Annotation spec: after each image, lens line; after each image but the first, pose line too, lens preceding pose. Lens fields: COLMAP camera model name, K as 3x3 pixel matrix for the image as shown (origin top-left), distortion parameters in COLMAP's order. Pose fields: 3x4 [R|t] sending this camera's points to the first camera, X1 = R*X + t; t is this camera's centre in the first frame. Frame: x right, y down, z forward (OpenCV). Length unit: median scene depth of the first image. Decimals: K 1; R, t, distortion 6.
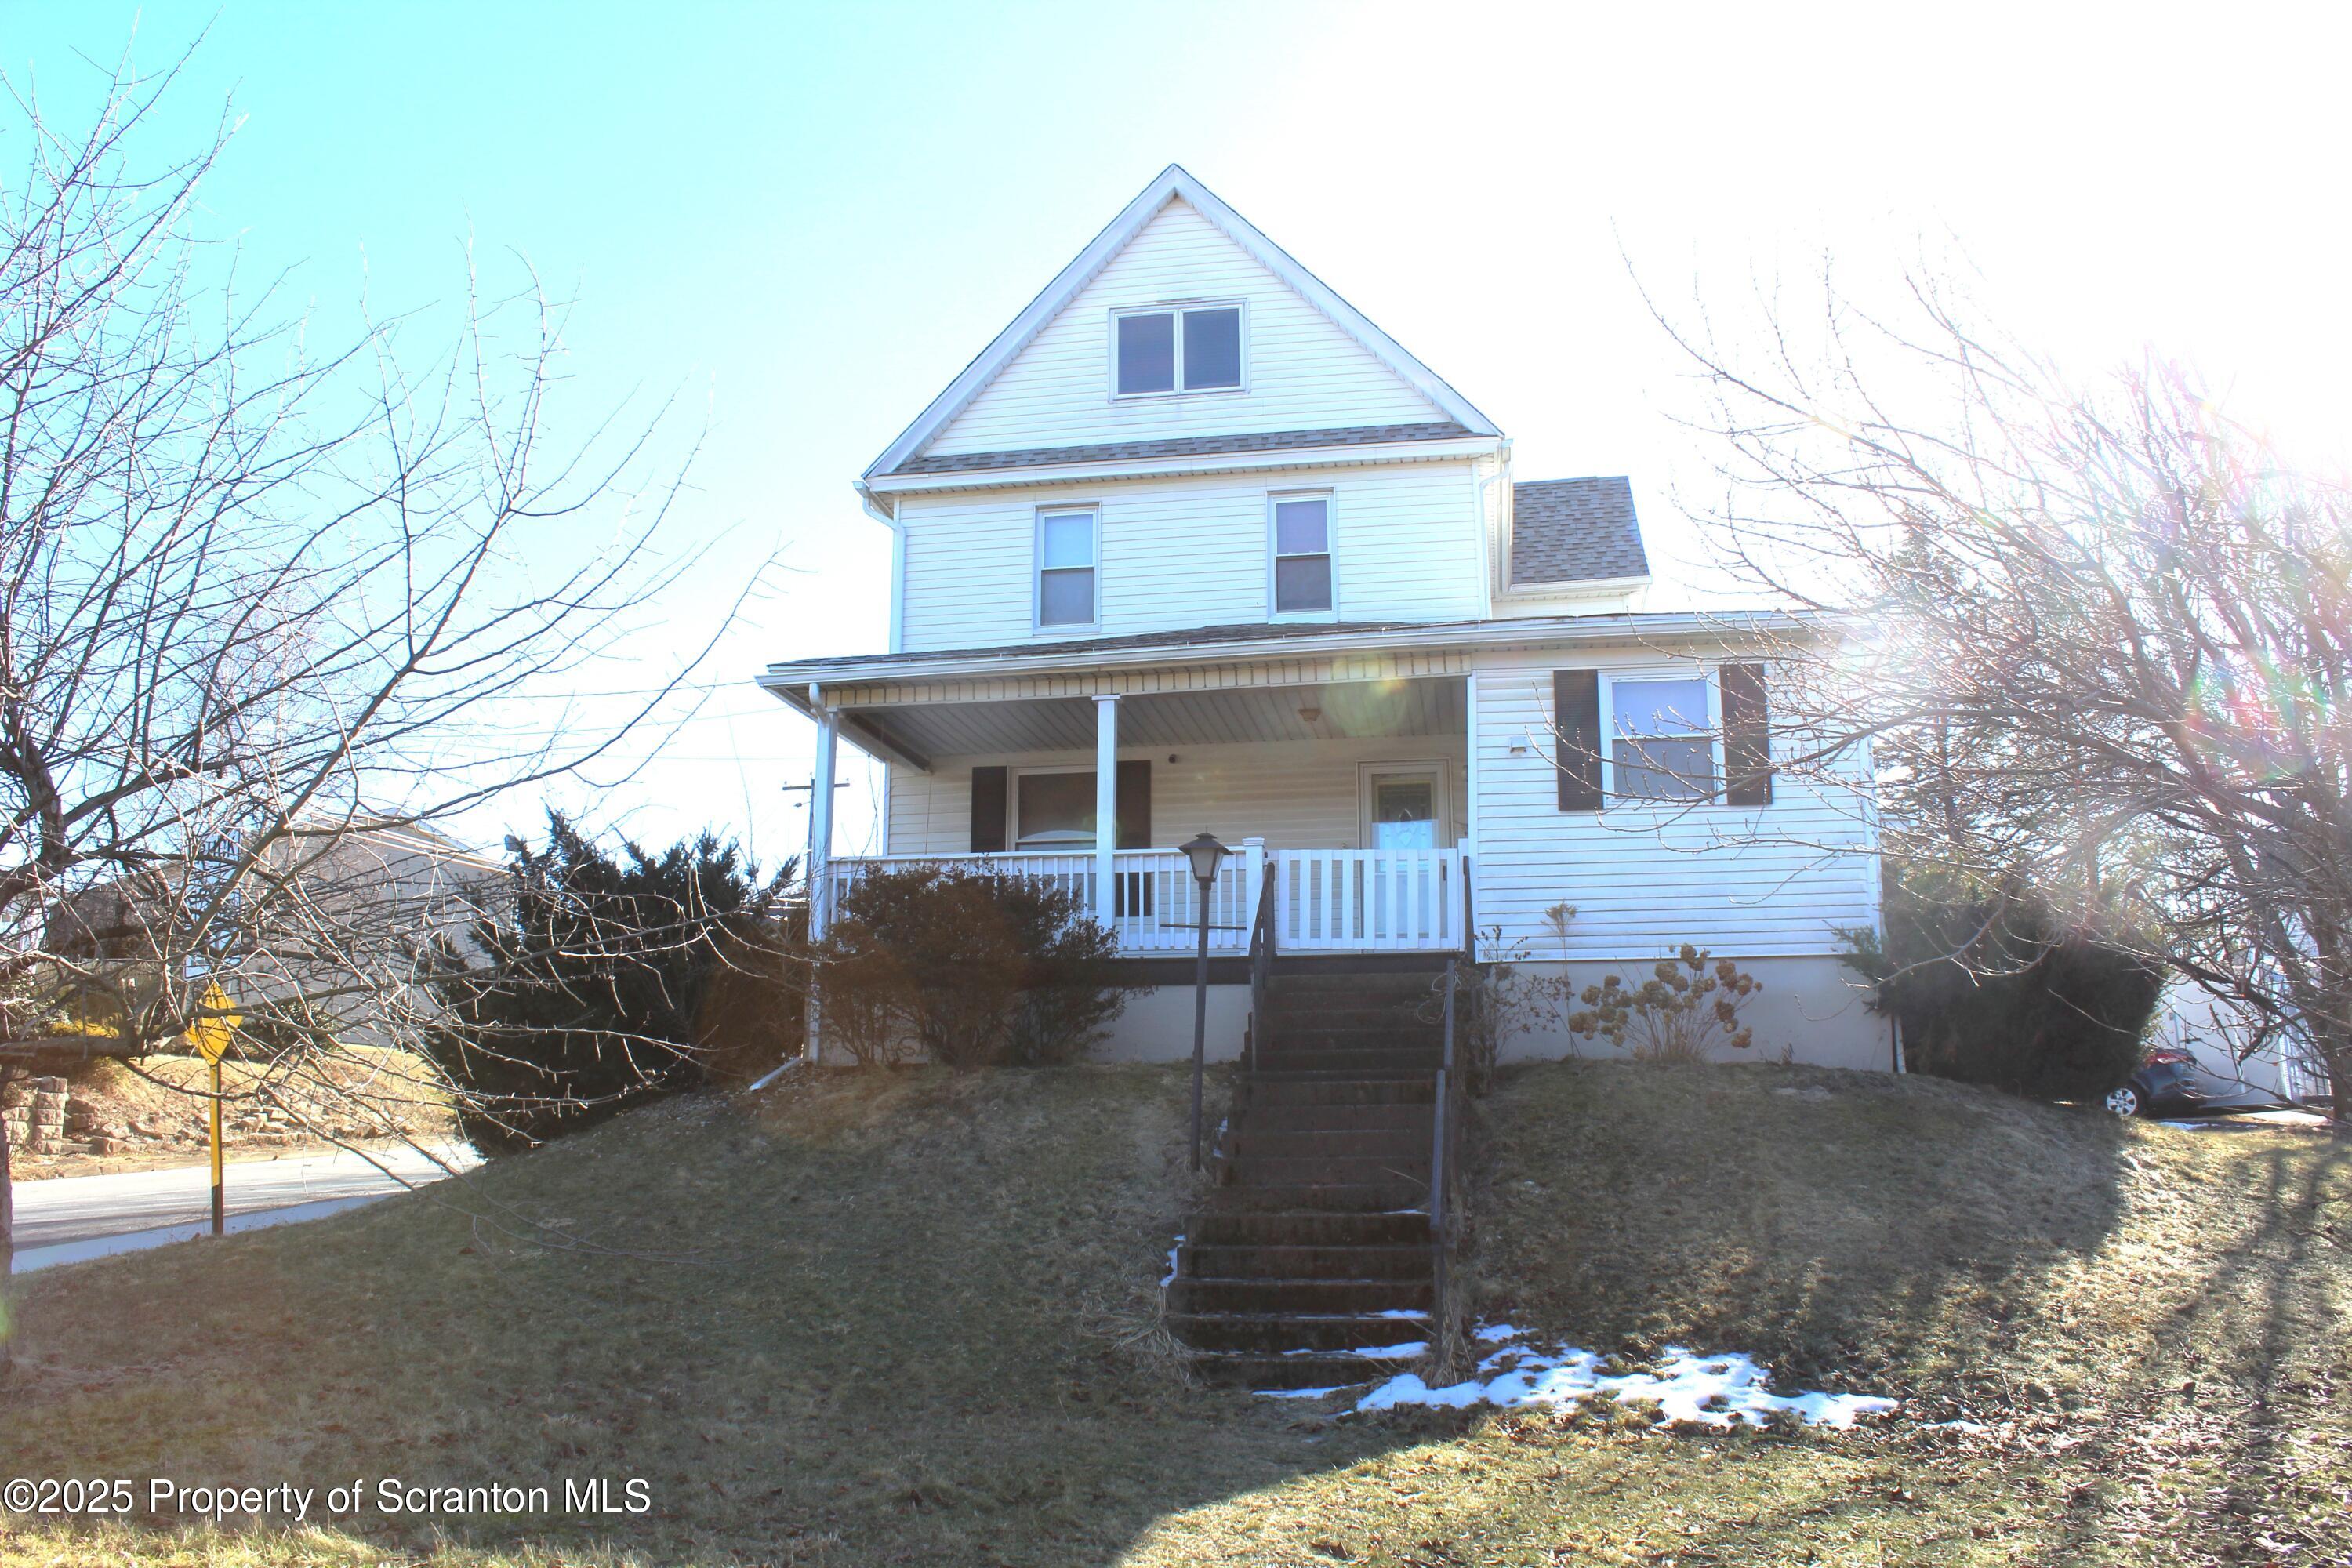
lens RADIAL K [[2014.6, 0, 1142.9], [0, 2014.6, 762.6], [0, 0, 1]] dist [-0.185217, 0.186893]
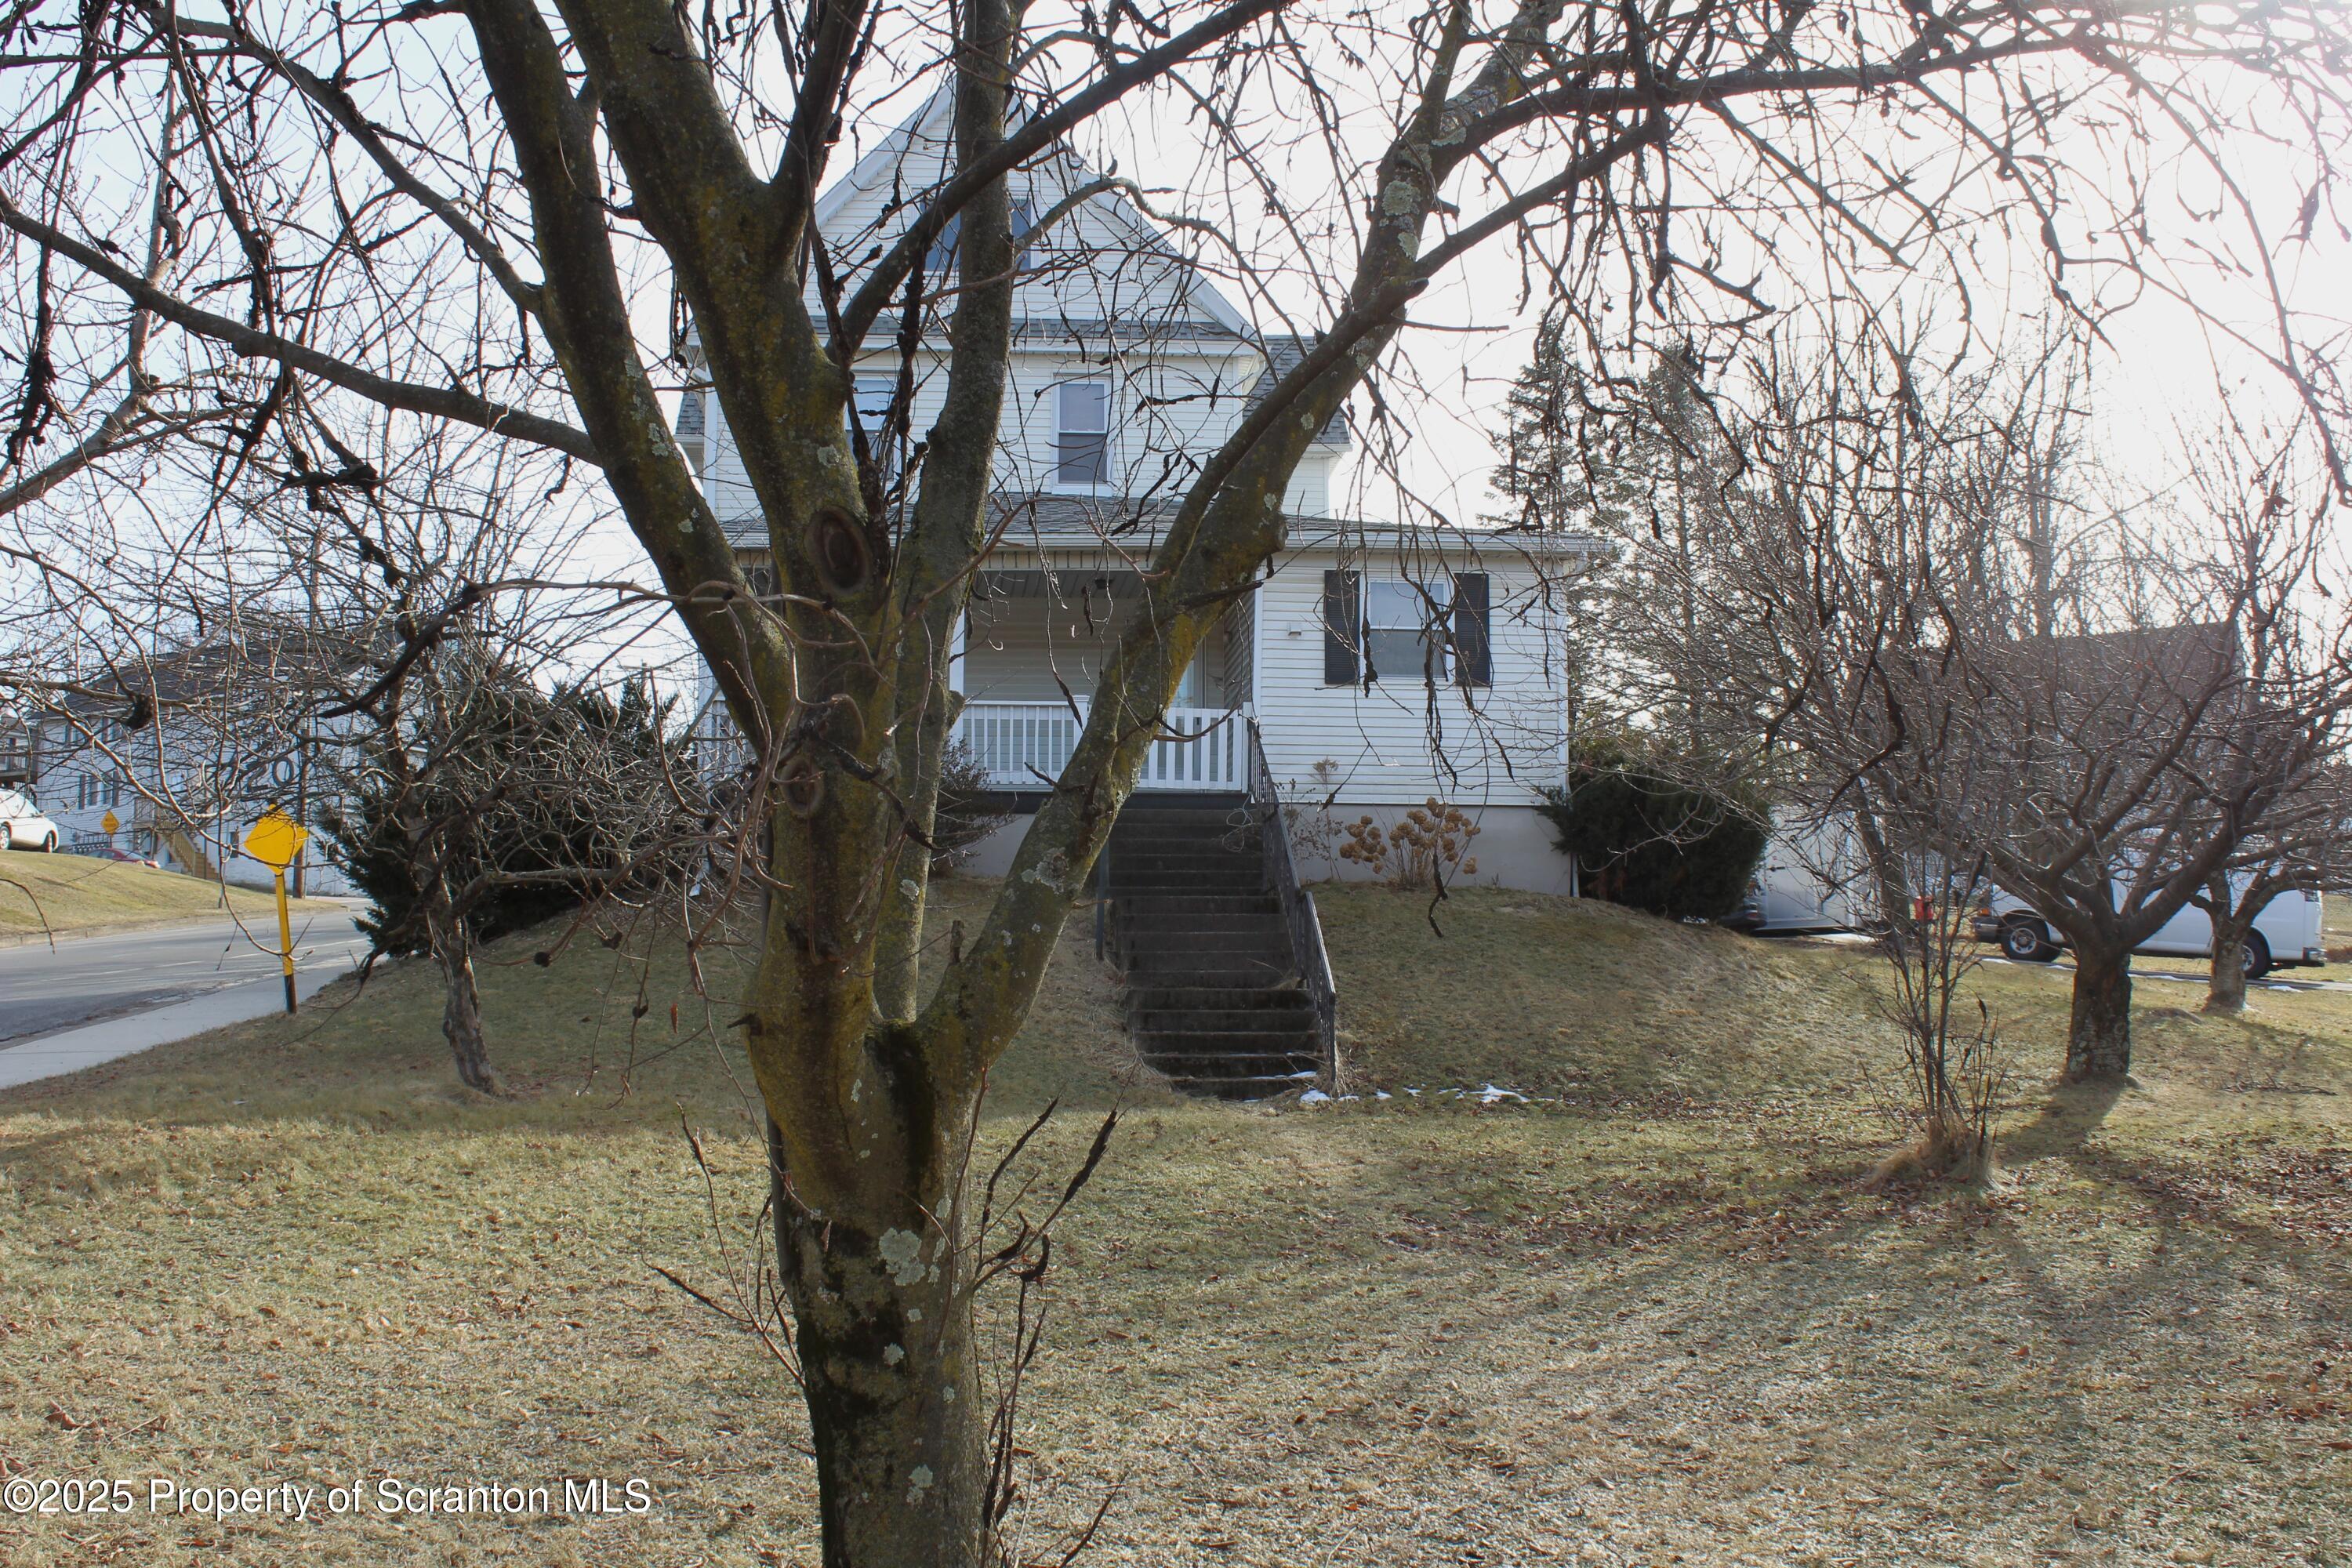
lens RADIAL K [[2507.2, 0, 1183.4], [0, 2507.2, 748.8], [0, 0, 1]] dist [-0.129408, 0.192143]
pose [[0.965490, 0.026229, 0.259115, -0.293942], [-0.053281, 0.993765, 0.097939, -0.087595], [-0.254930, -0.108365, 0.960868, -0.513209]]
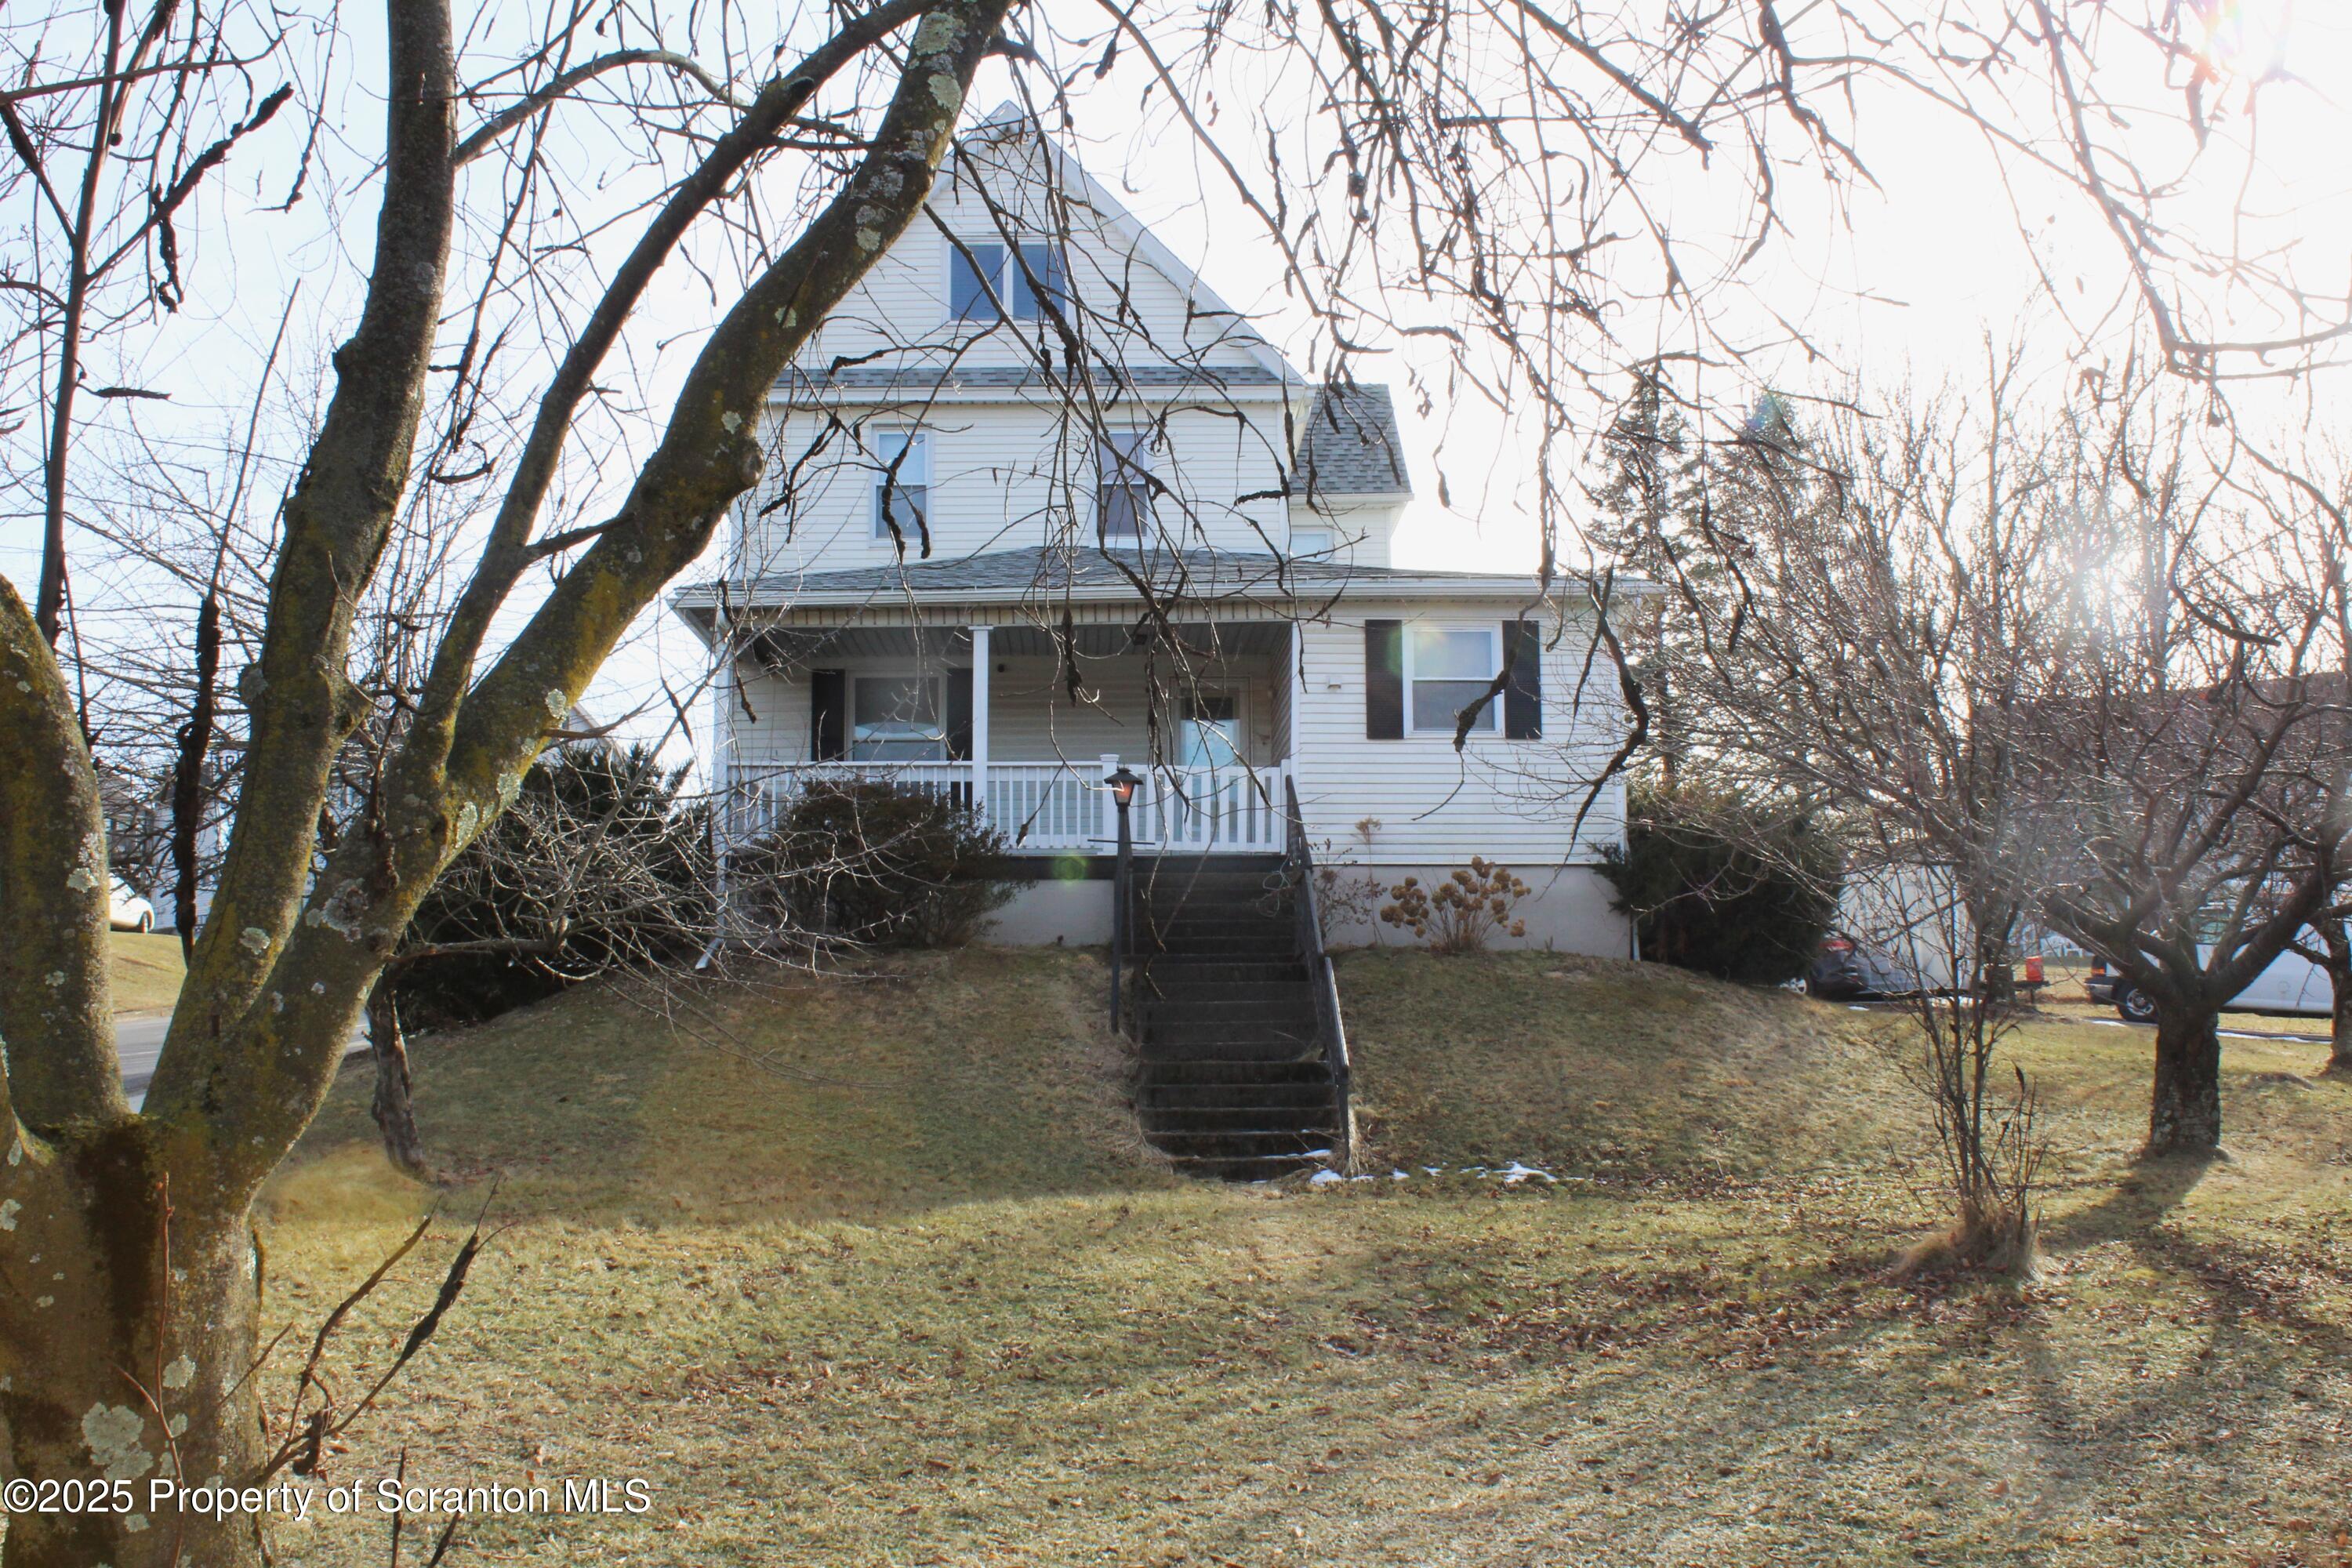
lens RADIAL K [[2507.2, 0, 1183.4], [0, 2507.2, 748.8], [0, 0, 1]] dist [-0.129408, 0.192143]
pose [[0.978325, 0.019052, 0.206197, -0.214787], [-0.034584, 0.996806, 0.071988, -0.076528], [-0.204167, -0.077559, 0.975859, -0.455999]]
